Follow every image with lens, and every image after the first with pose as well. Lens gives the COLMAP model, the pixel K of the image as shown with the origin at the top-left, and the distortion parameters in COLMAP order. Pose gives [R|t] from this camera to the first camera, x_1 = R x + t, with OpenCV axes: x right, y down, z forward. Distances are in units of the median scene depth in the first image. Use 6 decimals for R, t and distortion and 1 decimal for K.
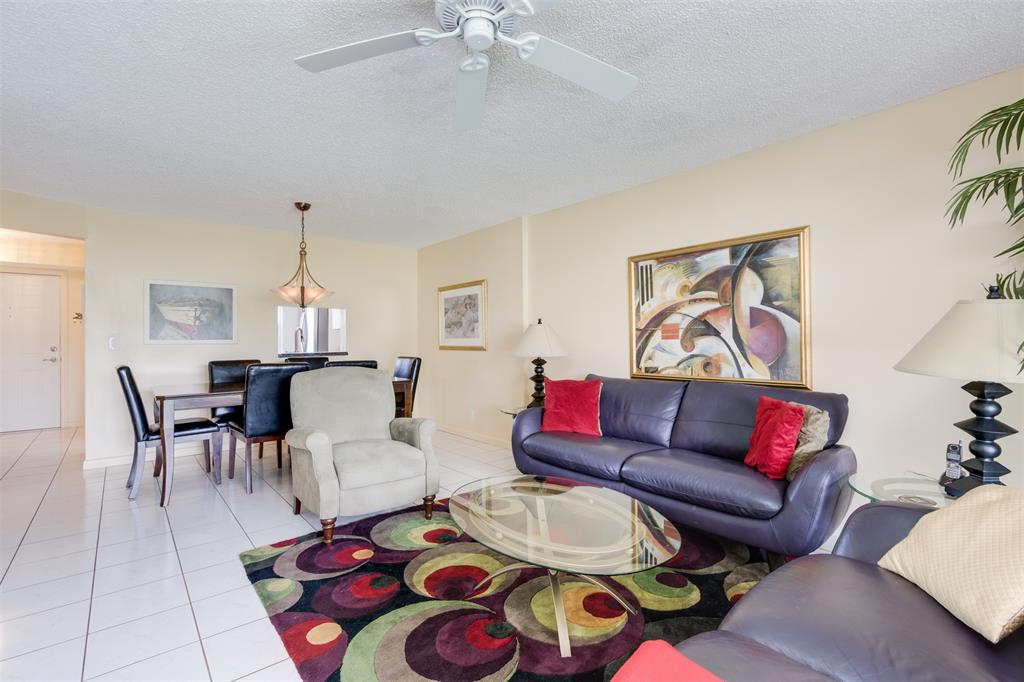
lens RADIAL K [[468.7, 0, 513.9], [0, 468.7, 337.6], [0, 0, 1]] dist [-0.002387, 0.000777]
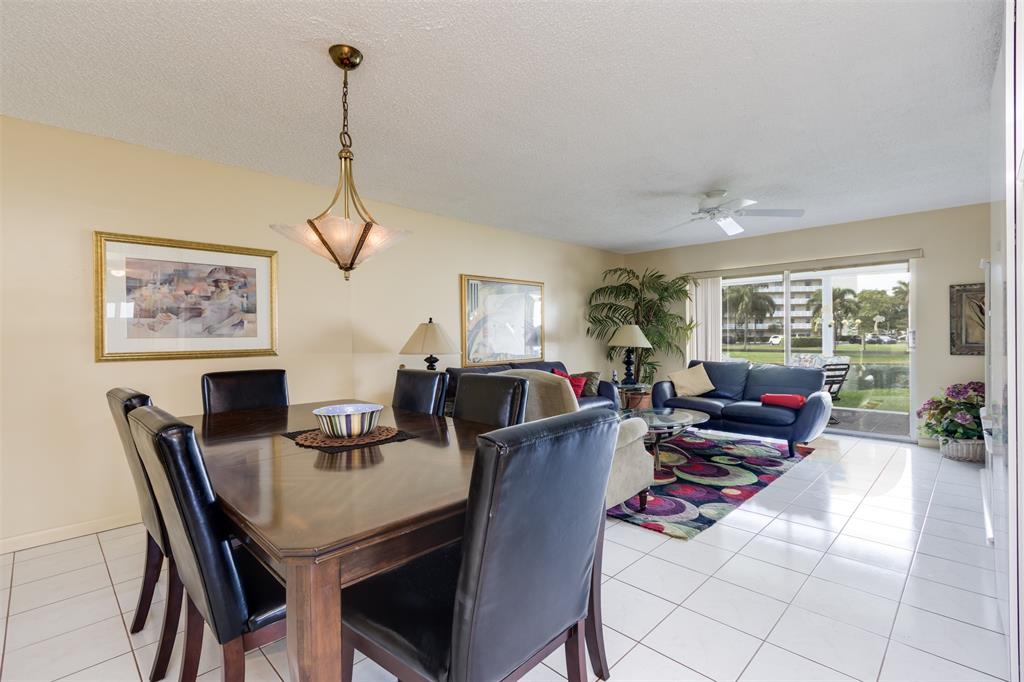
lens RADIAL K [[468.7, 0, 515.0], [0, 468.7, 342.6], [0, 0, 1]] dist [-0.002387, 0.000777]
pose [[-0.096601, -0.007611, 0.995294, -1.519564], [0.004282, 0.999958, 0.008062, 0.009417], [-0.995314, 0.005041, -0.096564, 1.417119]]
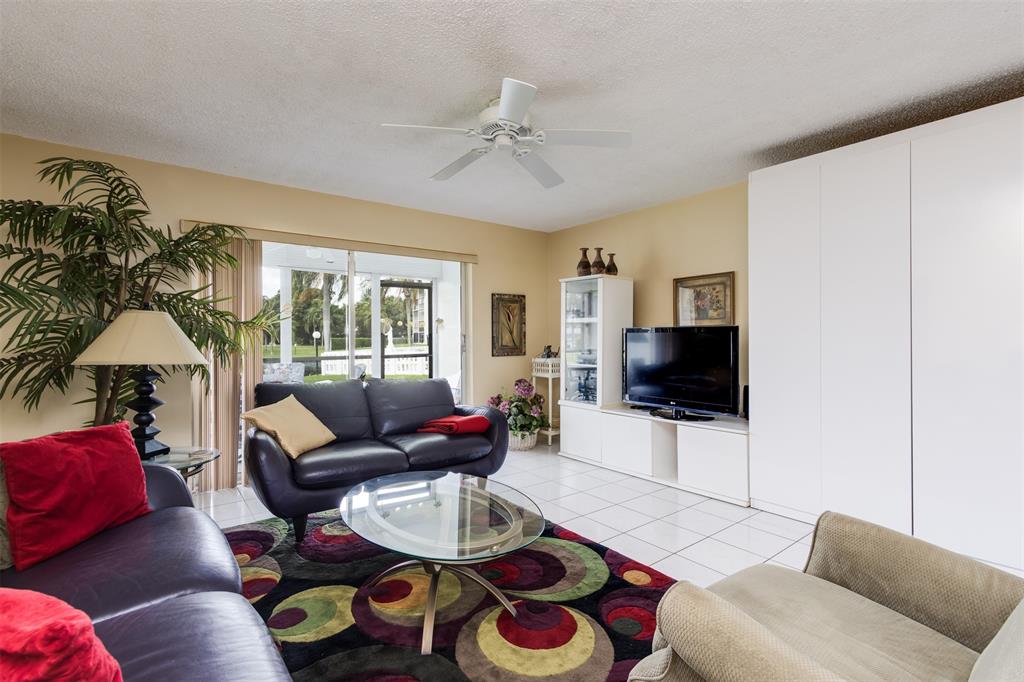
lens RADIAL K [[468.7, 0, 512.0], [0, 468.7, 340.2], [0, 0, 1]] dist [-0.002387, 0.000777]
pose [[-0.999188, -0.000681, 0.040292, -0.086577], [-0.000233, 0.999938, 0.011142, -0.012635], [-0.040297, 0.011123, -0.999126, 1.561846]]
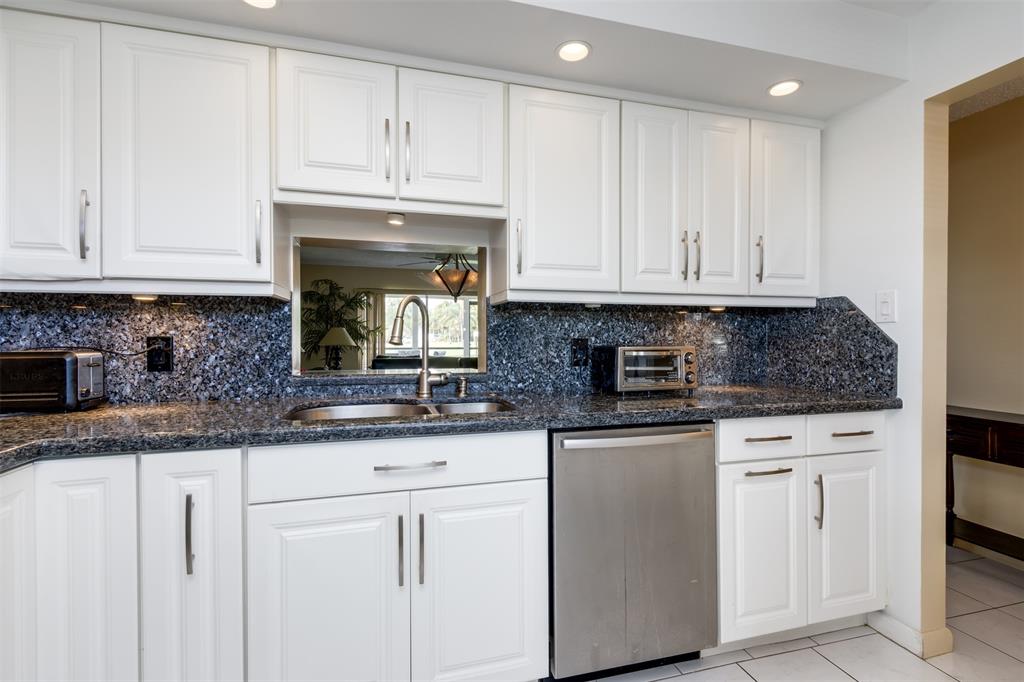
lens RADIAL K [[468.7, 0, 509.9], [0, 468.7, 340.4], [0, 0, 1]] dist [-0.002387, 0.000777]
pose [[-0.908136, -0.009160, 0.418576, -1.481959], [-0.008398, 0.999958, 0.003663, 0.002337], [-0.418592, -0.000189, -0.908174, 2.821423]]
